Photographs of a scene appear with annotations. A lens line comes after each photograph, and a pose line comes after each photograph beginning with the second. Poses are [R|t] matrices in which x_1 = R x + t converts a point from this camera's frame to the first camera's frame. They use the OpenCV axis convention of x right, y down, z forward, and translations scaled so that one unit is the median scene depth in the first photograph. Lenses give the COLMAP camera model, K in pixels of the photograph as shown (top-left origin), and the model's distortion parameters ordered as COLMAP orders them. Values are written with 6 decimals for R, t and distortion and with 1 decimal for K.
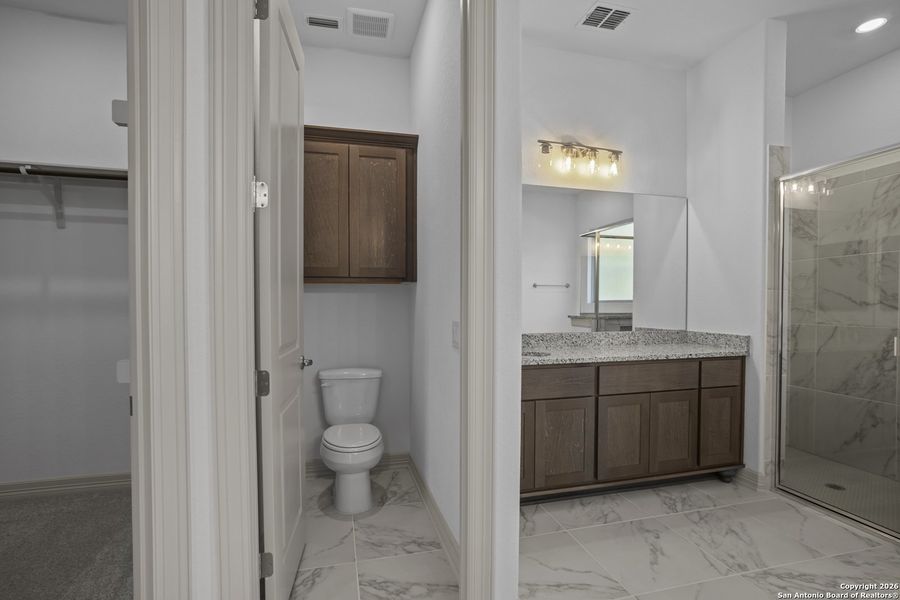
lens RADIAL K [[437.0, 0, 450.0], [0, 437.0, 300.0], [0, 0, 1]] dist [-0.043651, 0.018432]
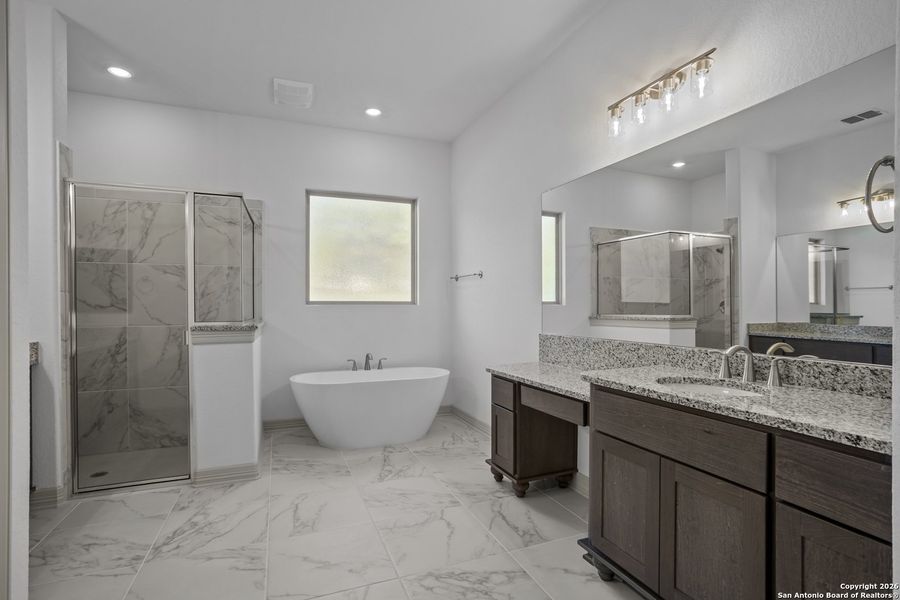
lens RADIAL K [[436.4, 0, 454.0], [0, 436.4, 291.9], [0, 0, 1]] dist [-0.053757, 0.026543]
pose [[-0.134115, 0.031085, 0.990478, -0.327791], [-0.004210, 0.999481, -0.031938, 0.002120], [-0.990957, -0.008453, -0.133915, 0.261270]]
